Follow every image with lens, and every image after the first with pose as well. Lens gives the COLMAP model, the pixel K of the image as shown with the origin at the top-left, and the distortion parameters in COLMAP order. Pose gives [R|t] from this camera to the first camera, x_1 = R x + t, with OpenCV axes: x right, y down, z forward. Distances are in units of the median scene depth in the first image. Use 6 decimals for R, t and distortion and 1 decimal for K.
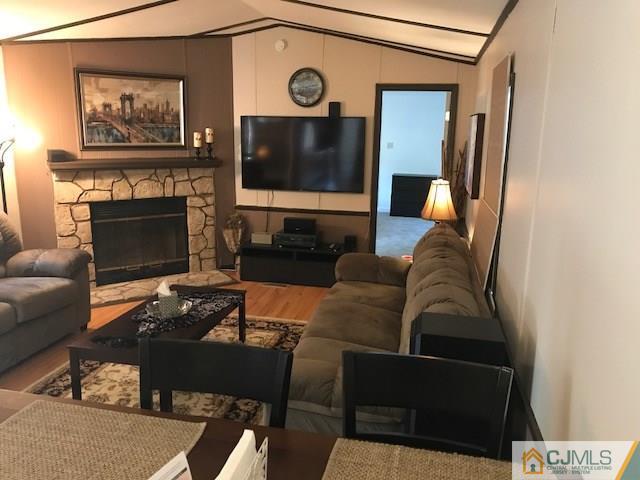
lens RADIAL K [[523.6, 0, 322.4], [0, 523.6, 238.7], [0, 0, 1]] dist [0.026417, -0.030993]
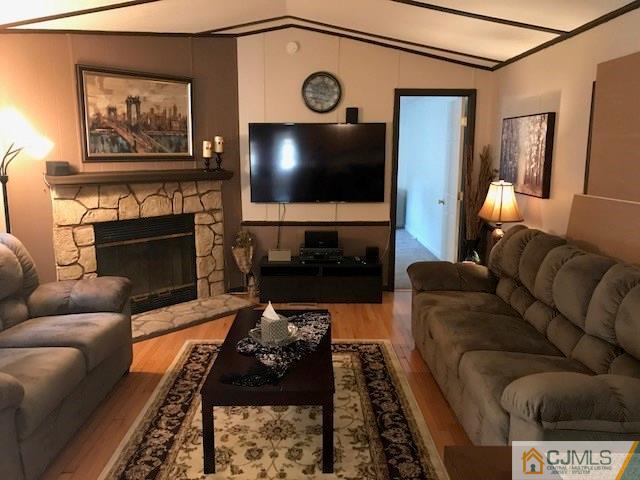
lens RADIAL K [[523.6, 0, 319.1], [0, 523.6, 240.5], [0, 0, 1]] dist [0.026417, -0.030993]
pose [[0.974465, -0.053500, 0.218075, -0.262707], [0.061521, 0.997650, -0.030155, 0.005662], [-0.215949, 0.042801, 0.975466, 0.096178]]
